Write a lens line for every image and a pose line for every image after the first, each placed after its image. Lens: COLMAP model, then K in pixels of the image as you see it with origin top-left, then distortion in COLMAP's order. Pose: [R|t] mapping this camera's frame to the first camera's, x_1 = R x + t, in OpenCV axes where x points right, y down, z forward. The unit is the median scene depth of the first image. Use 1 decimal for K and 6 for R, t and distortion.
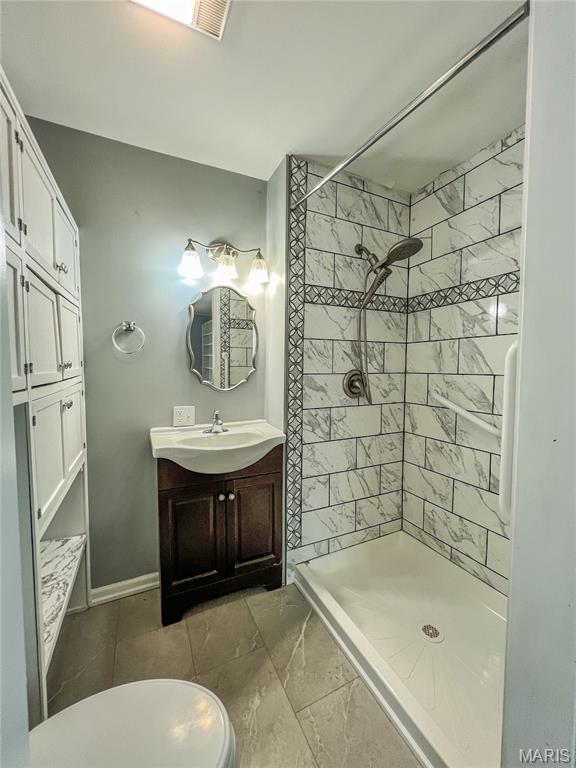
lens RADIAL K [[307.2, 0, 292.3], [0, 307.2, 382.1], [0, 0, 1]] dist [0.000418, -0.000290]
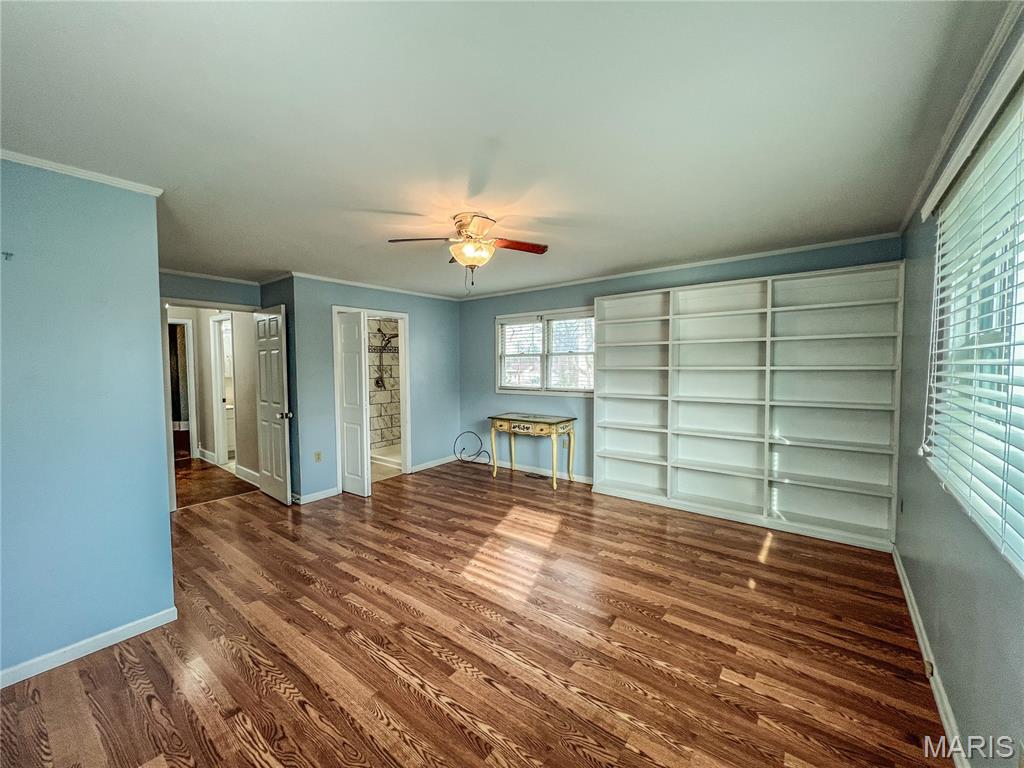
lens RADIAL K [[409.6, 0, 509.6], [0, 409.6, 381.8], [0, 0, 1]] dist [0.000418, -0.000290]
pose [[0.901375, -0.028340, 0.432110, -0.295864], [0.032882, 0.999455, -0.003043, 0.049600], [-0.431788, 0.016951, 0.901816, -2.589936]]
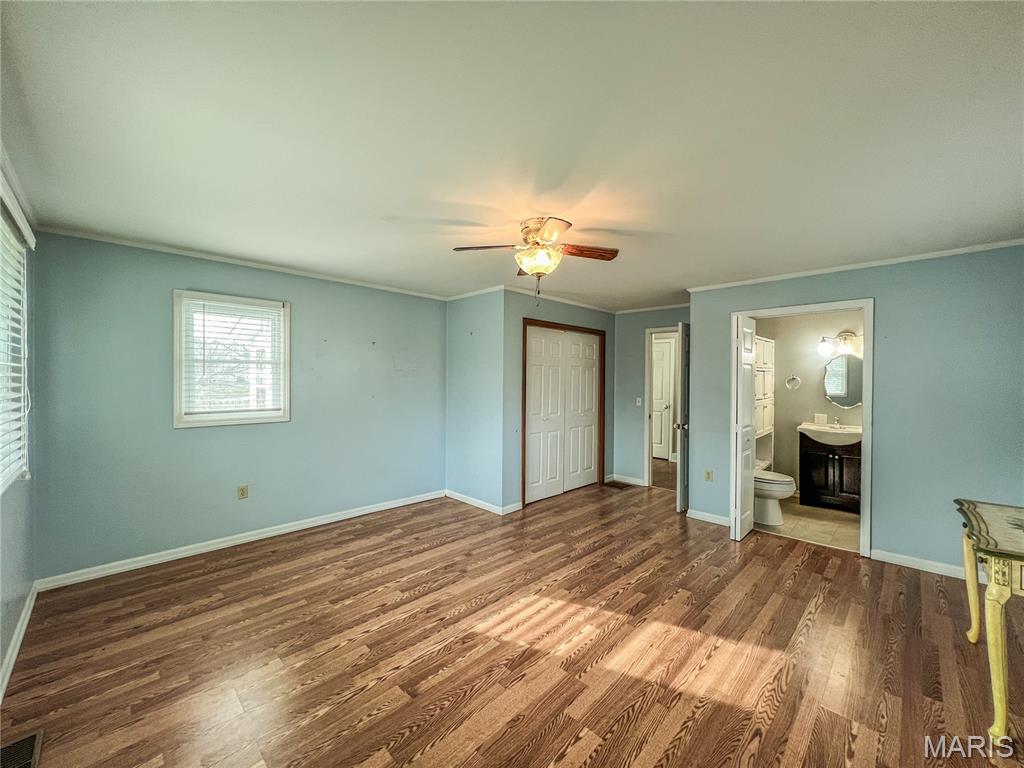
lens RADIAL K [[409.6, 0, 510.7], [0, 409.6, 382.9], [0, 0, 1]] dist [0.000418, -0.000290]
pose [[0.317240, 0.009719, -0.948295, 1.491676], [-0.056997, 0.998335, -0.008836, 0.011738], [0.946631, 0.056853, 0.317266, -1.738341]]
